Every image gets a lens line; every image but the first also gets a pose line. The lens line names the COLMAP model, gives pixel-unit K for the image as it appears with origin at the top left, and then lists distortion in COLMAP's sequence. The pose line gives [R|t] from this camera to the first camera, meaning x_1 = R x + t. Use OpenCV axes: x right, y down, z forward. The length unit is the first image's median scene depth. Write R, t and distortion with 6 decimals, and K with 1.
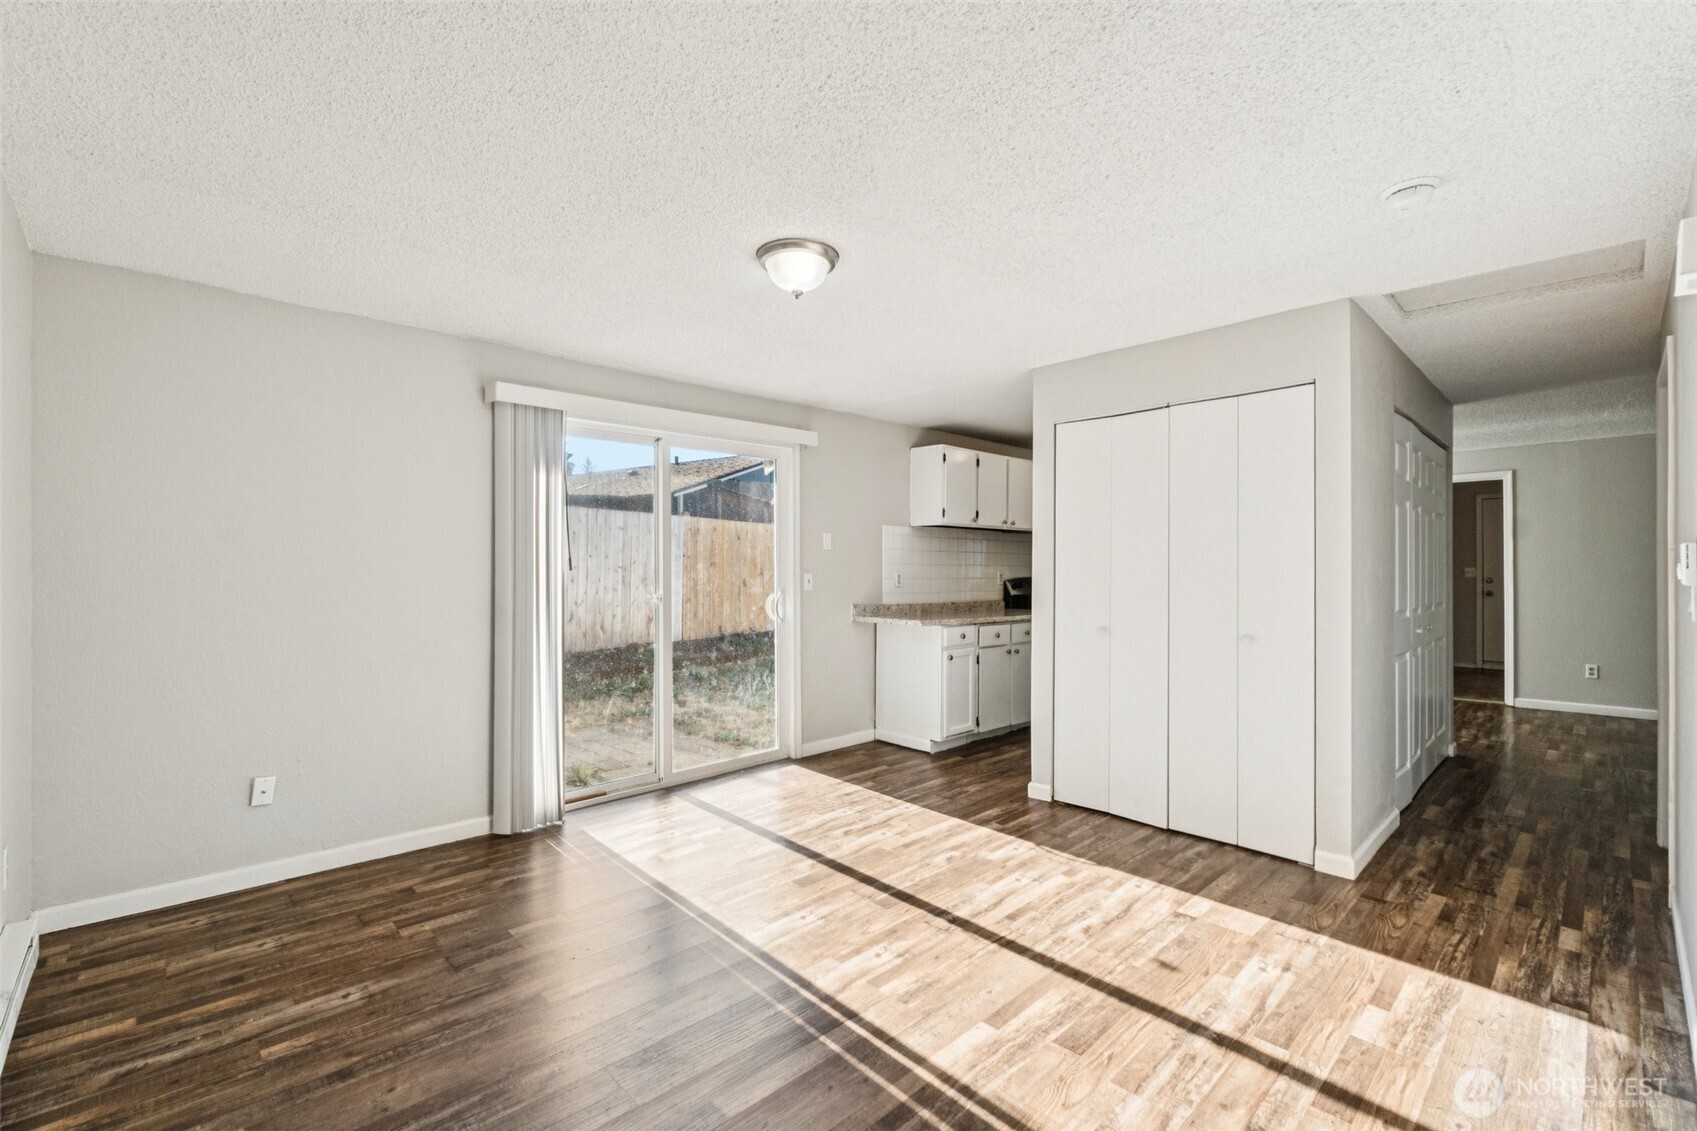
lens RADIAL K [[735.2, 0, 851.5], [0, 735.2, 562.1], [0, 0, 1]] dist [-0.000089, -0.001134]
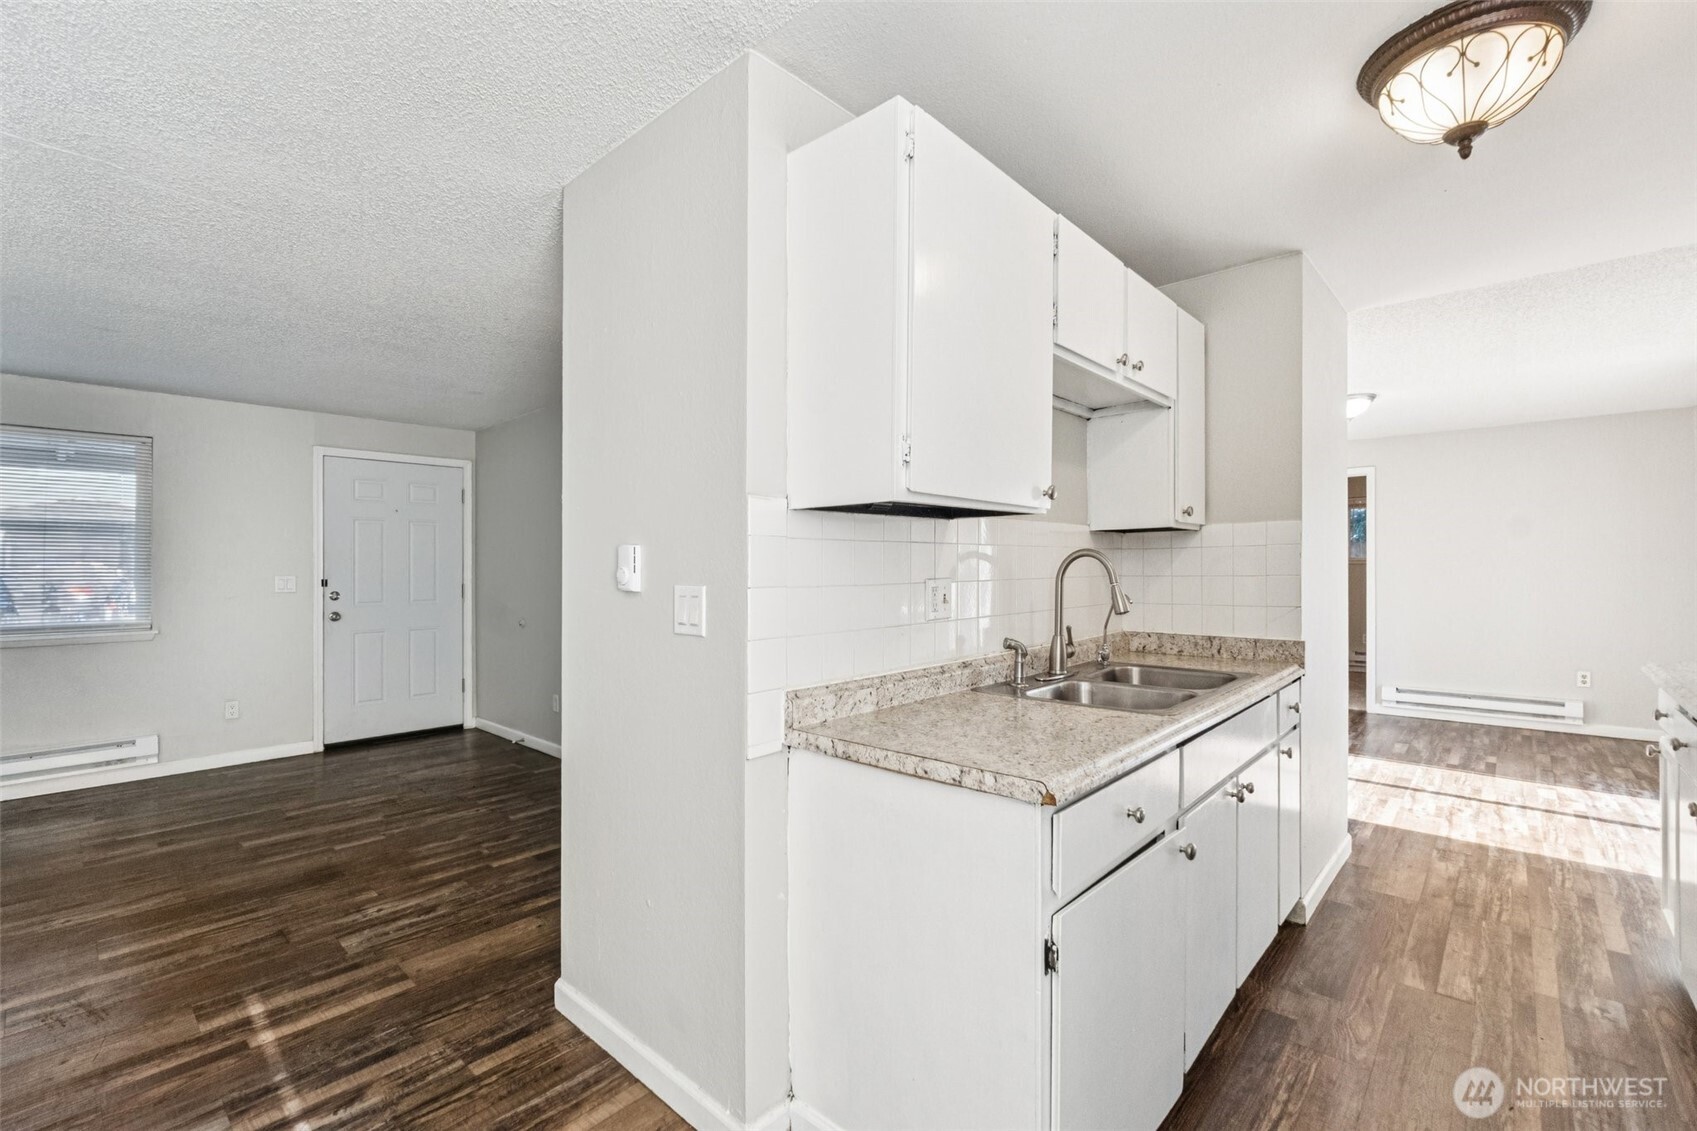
lens RADIAL K [[733.0, 0, 848.0], [0, 733.0, 564.0], [0, 0, 1]] dist [-0.009674, -0.000714]
pose [[-0.997692, 0.006514, -0.067589, 1.161954], [0.007585, 0.999850, -0.015599, 0.019422], [0.067477, -0.016076, -0.997591, 2.434514]]
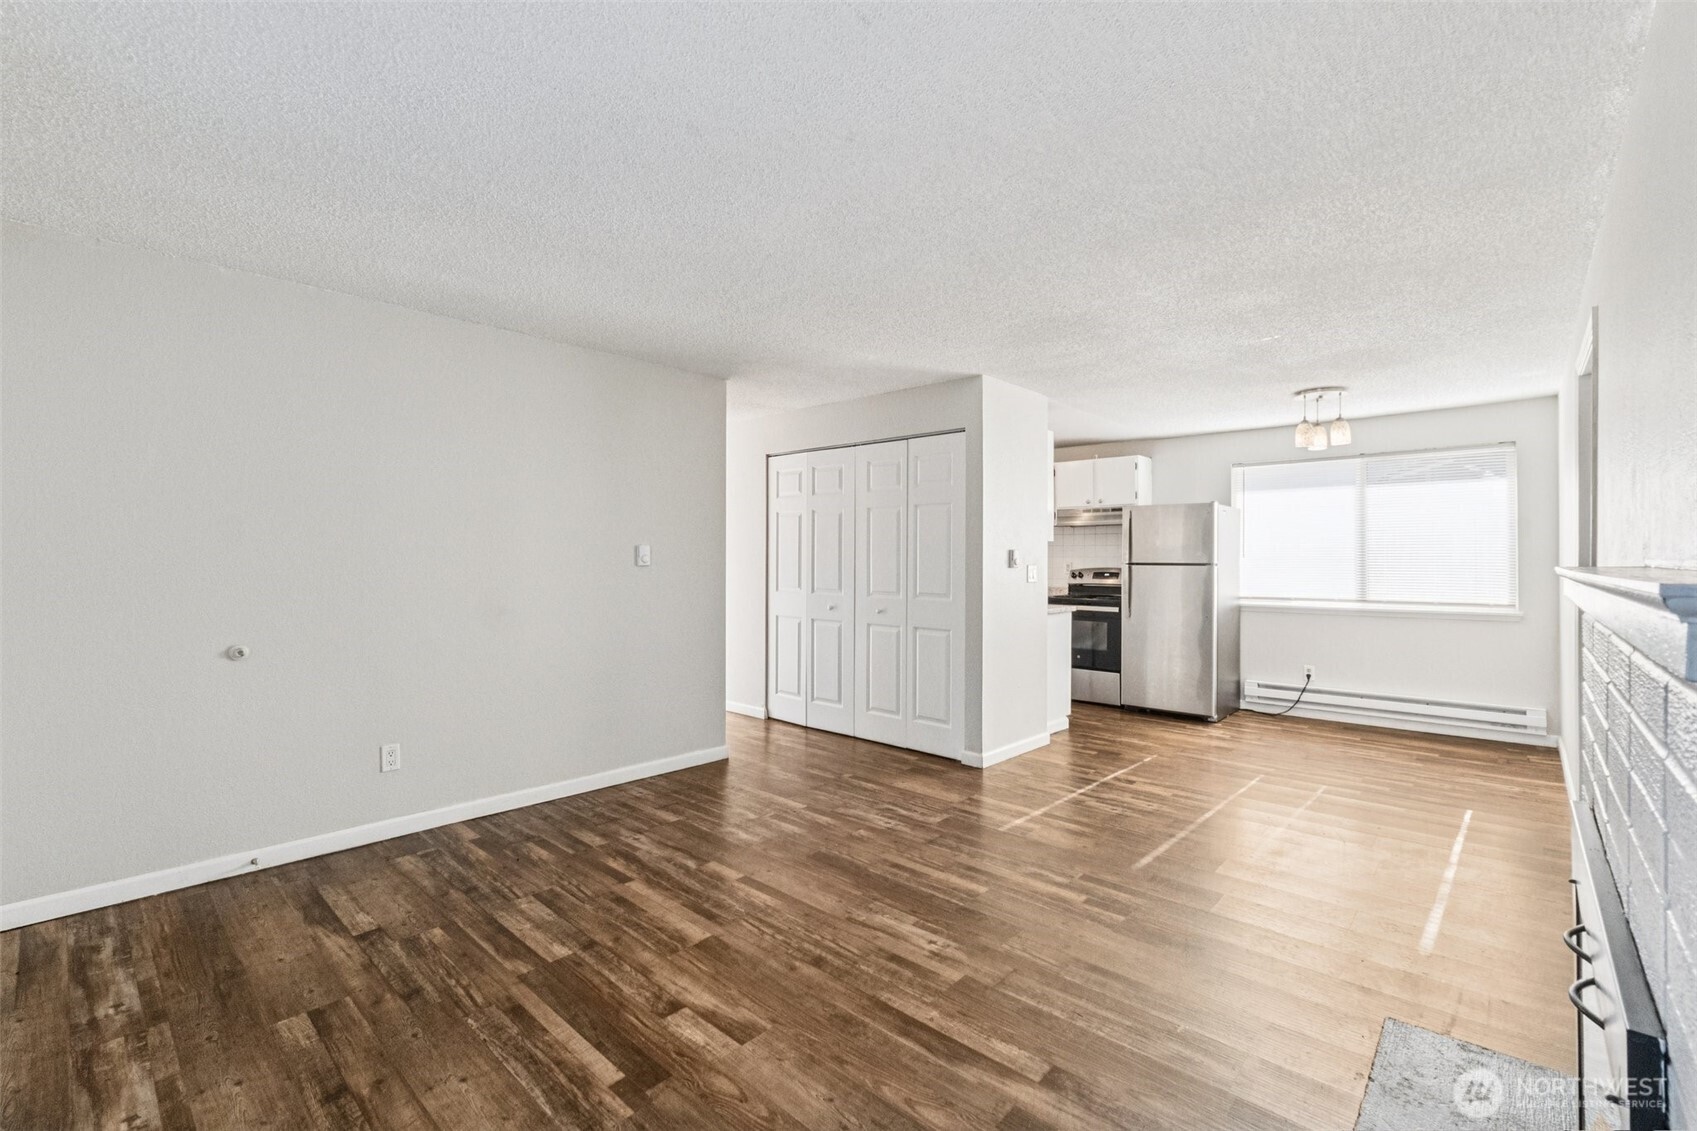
lens RADIAL K [[737.1, 0, 851.7], [0, 737.1, 560.1], [0, 0, 1]] dist [-0.011356, -0.000055]
pose [[0.067517, 0.003071, -0.997713, 2.869245], [0.005288, 0.999980, 0.003436, 0.008029], [0.997704, -0.005508, 0.067500, 1.338159]]
